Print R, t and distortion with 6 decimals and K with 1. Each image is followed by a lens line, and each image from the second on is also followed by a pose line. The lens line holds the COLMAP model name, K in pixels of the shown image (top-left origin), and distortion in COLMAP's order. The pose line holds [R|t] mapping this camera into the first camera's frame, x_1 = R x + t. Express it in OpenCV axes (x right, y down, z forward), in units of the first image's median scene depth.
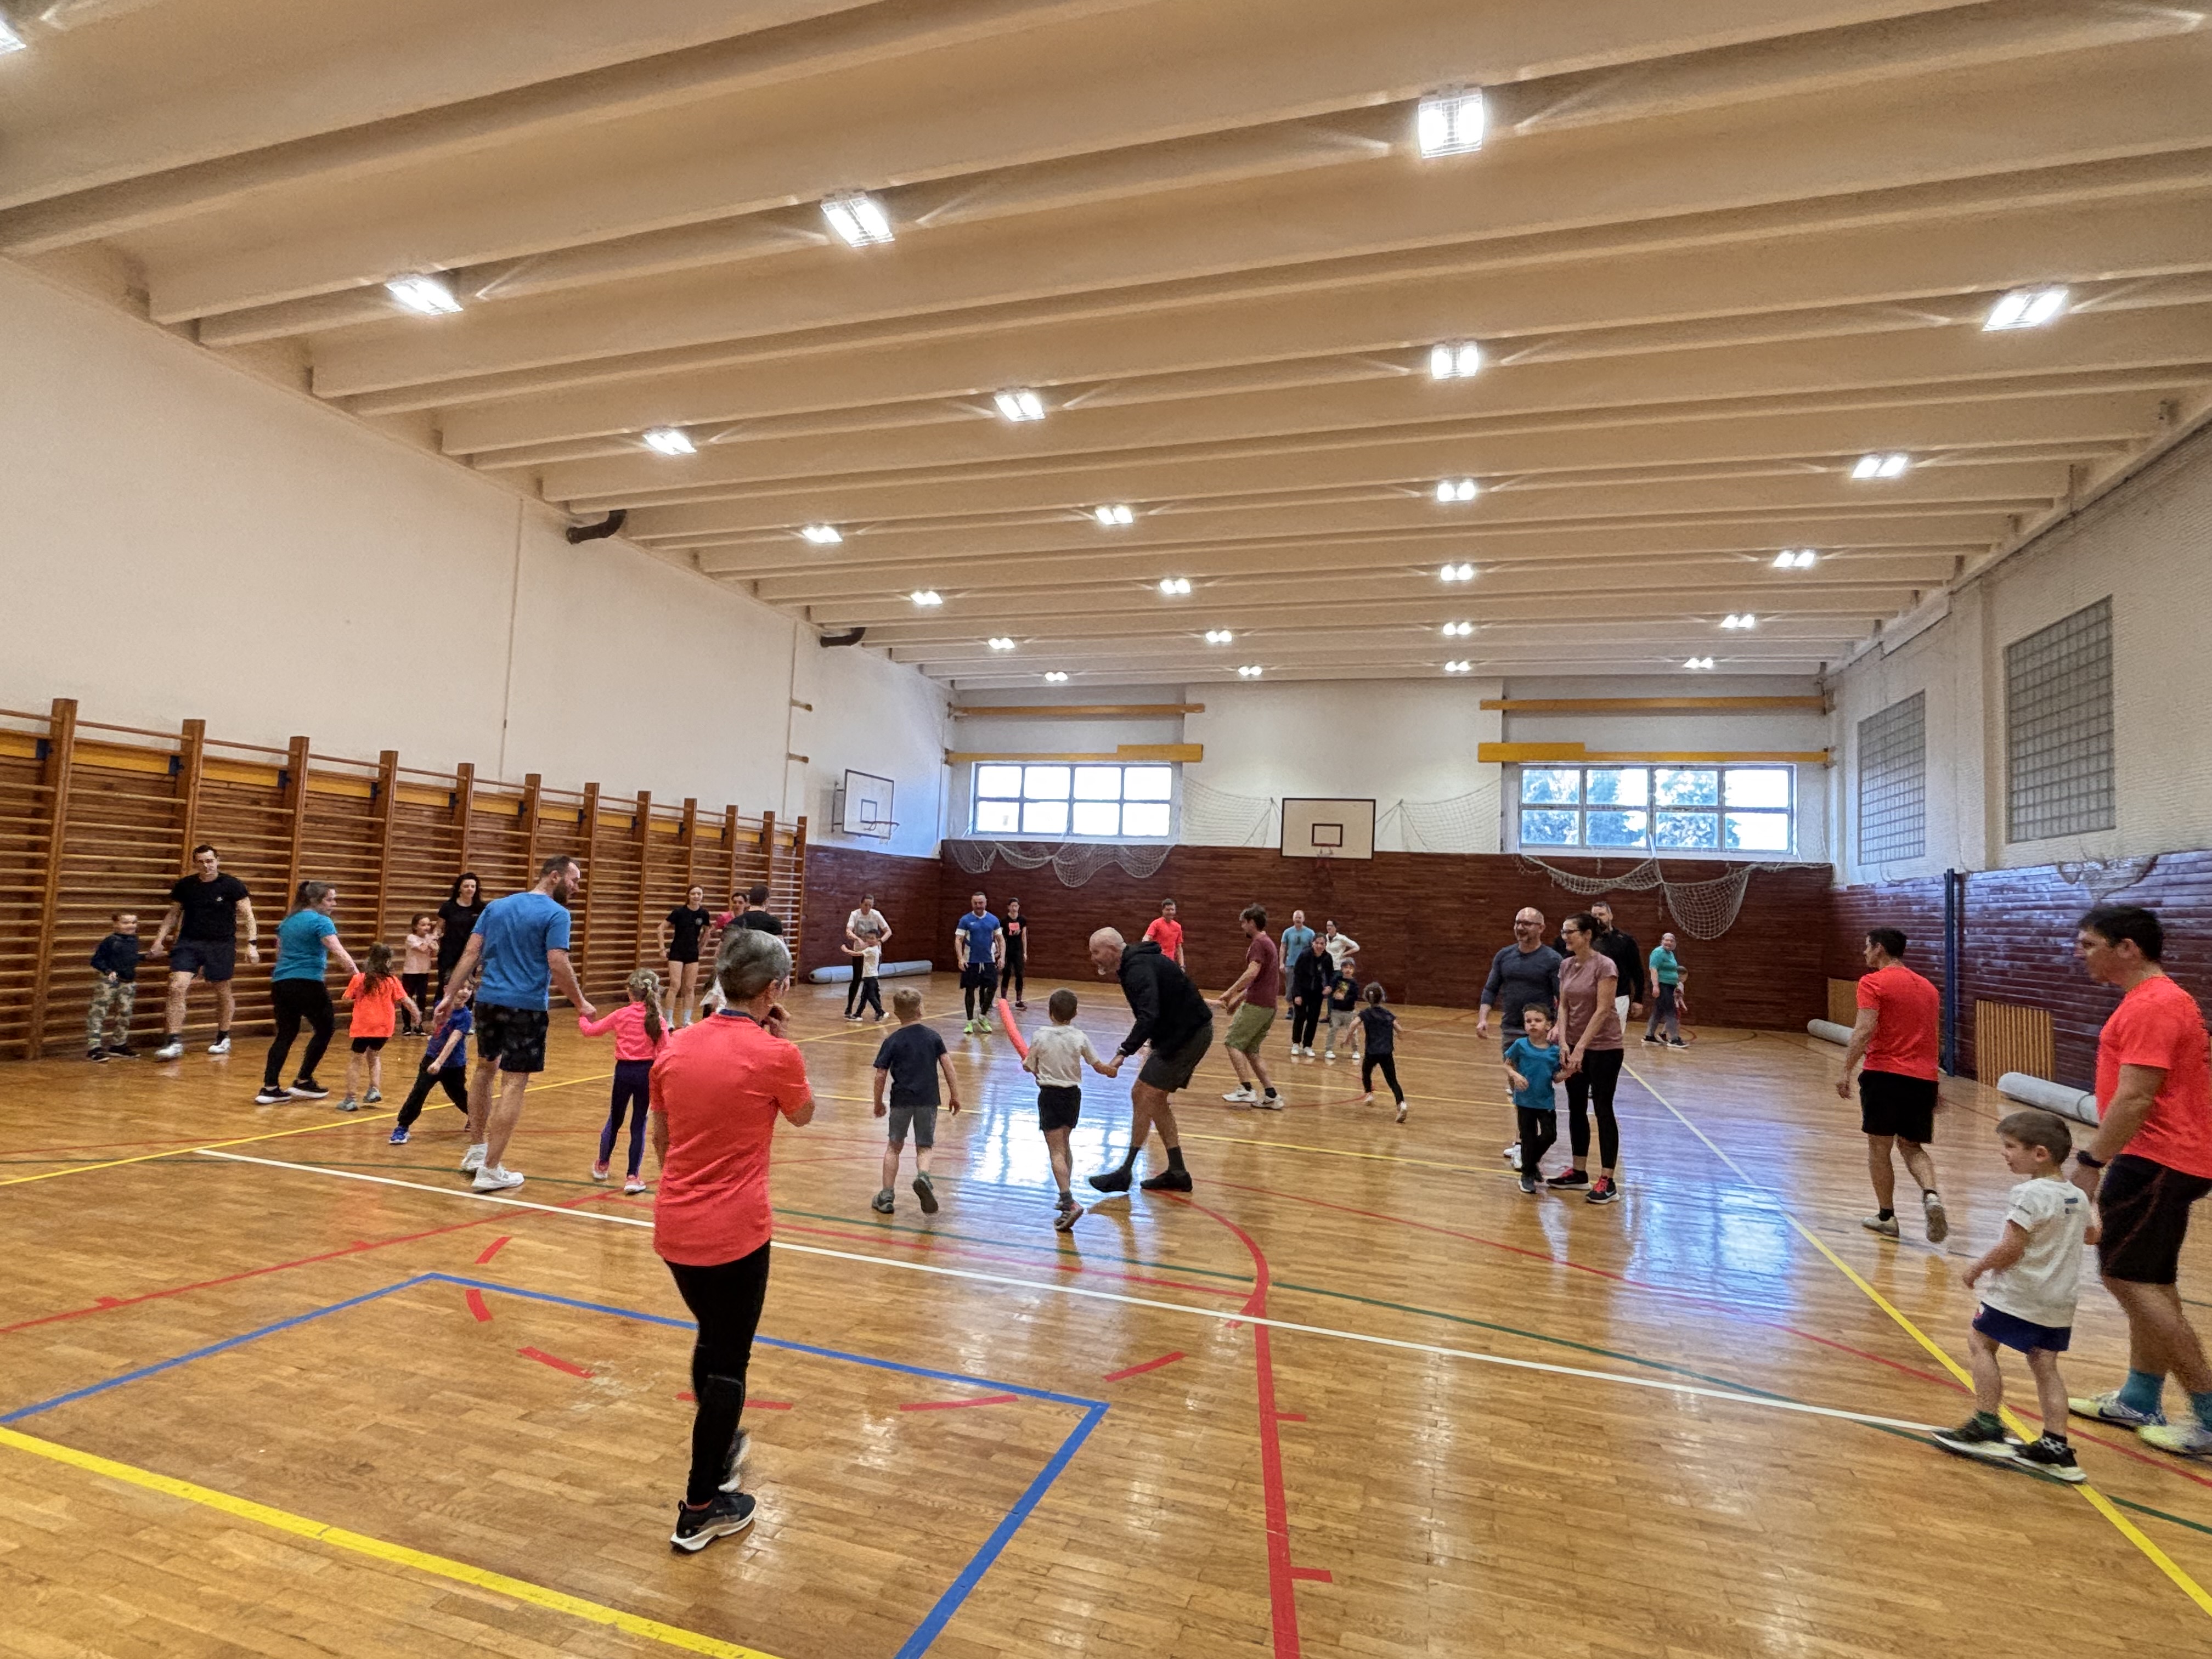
lens RADIAL K [[1121.1, 0, 1106.0], [0, 1121.1, 829.5], [0, 0, 1]] dist [-0.026310, 0.011272]
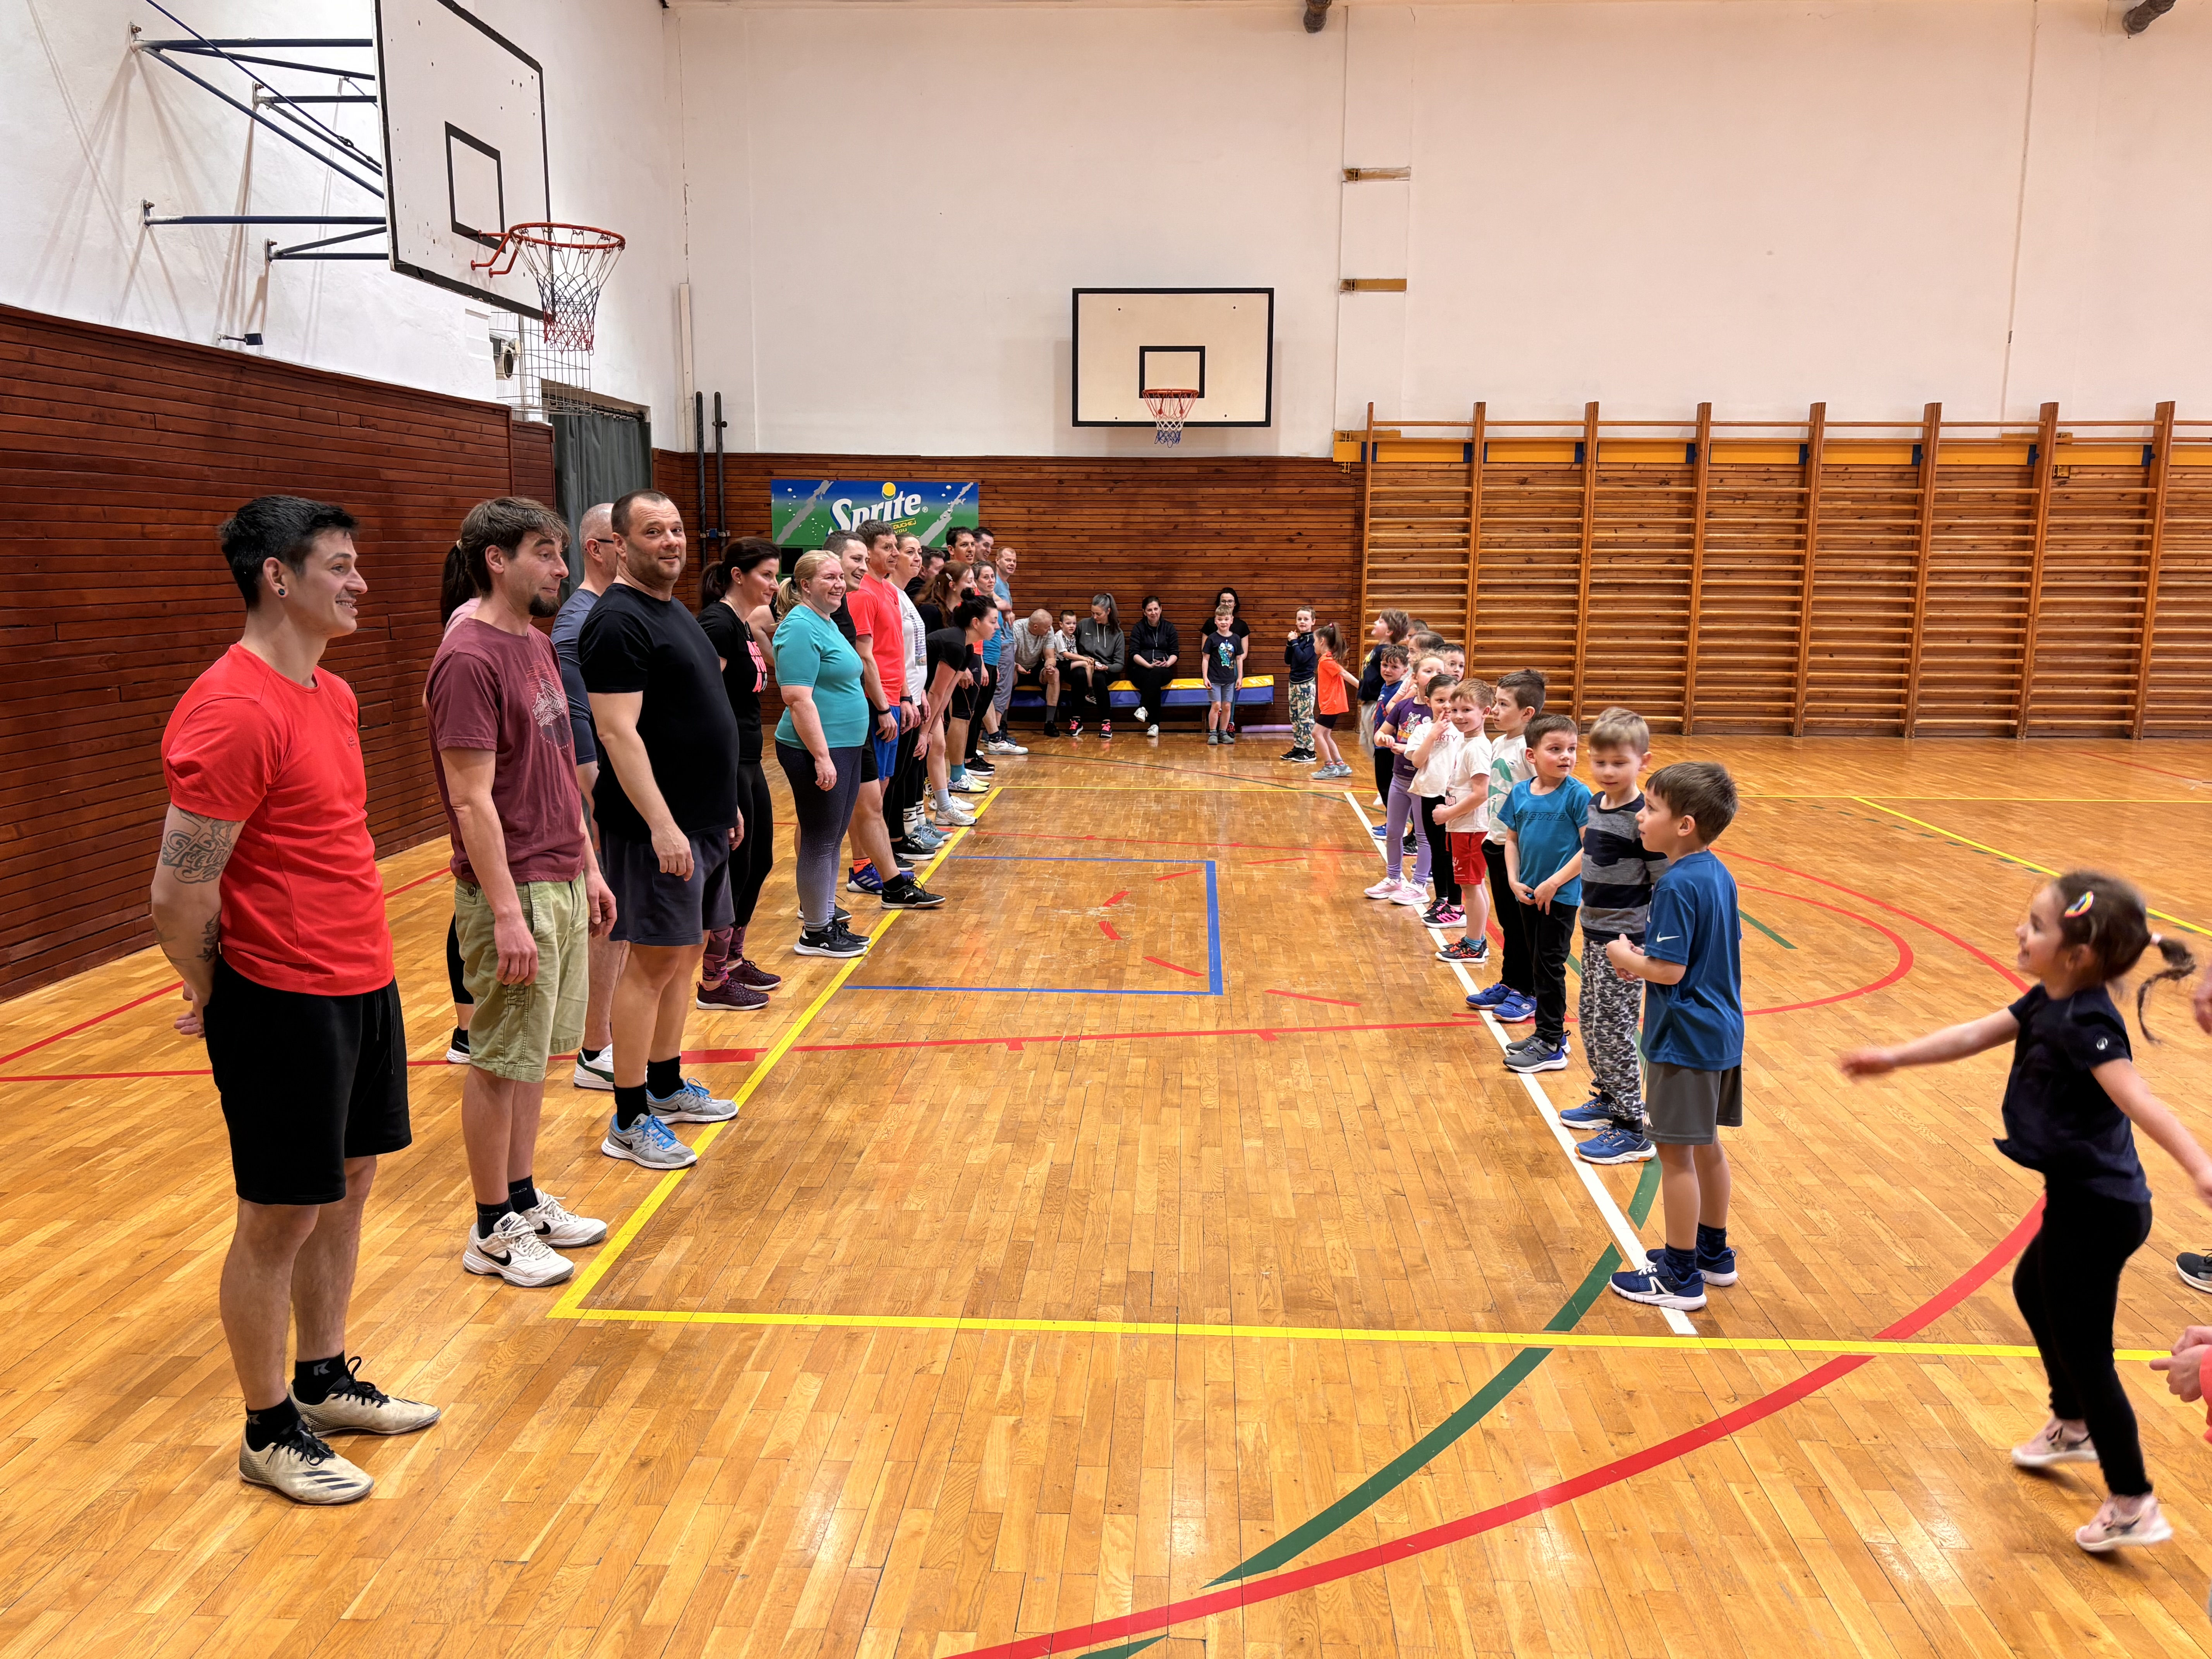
lens RADIAL K [[1787.1, 0, 1115.6], [0, 1787.1, 834.9], [0, 0, 1]] dist [0.042231, -0.052353]
pose [[0.264984, 0.110874, -0.957857, 0.526614], [0.071550, 0.988368, 0.134199, 0.028933], [0.961595, -0.104095, 0.253969, 0.133693]]
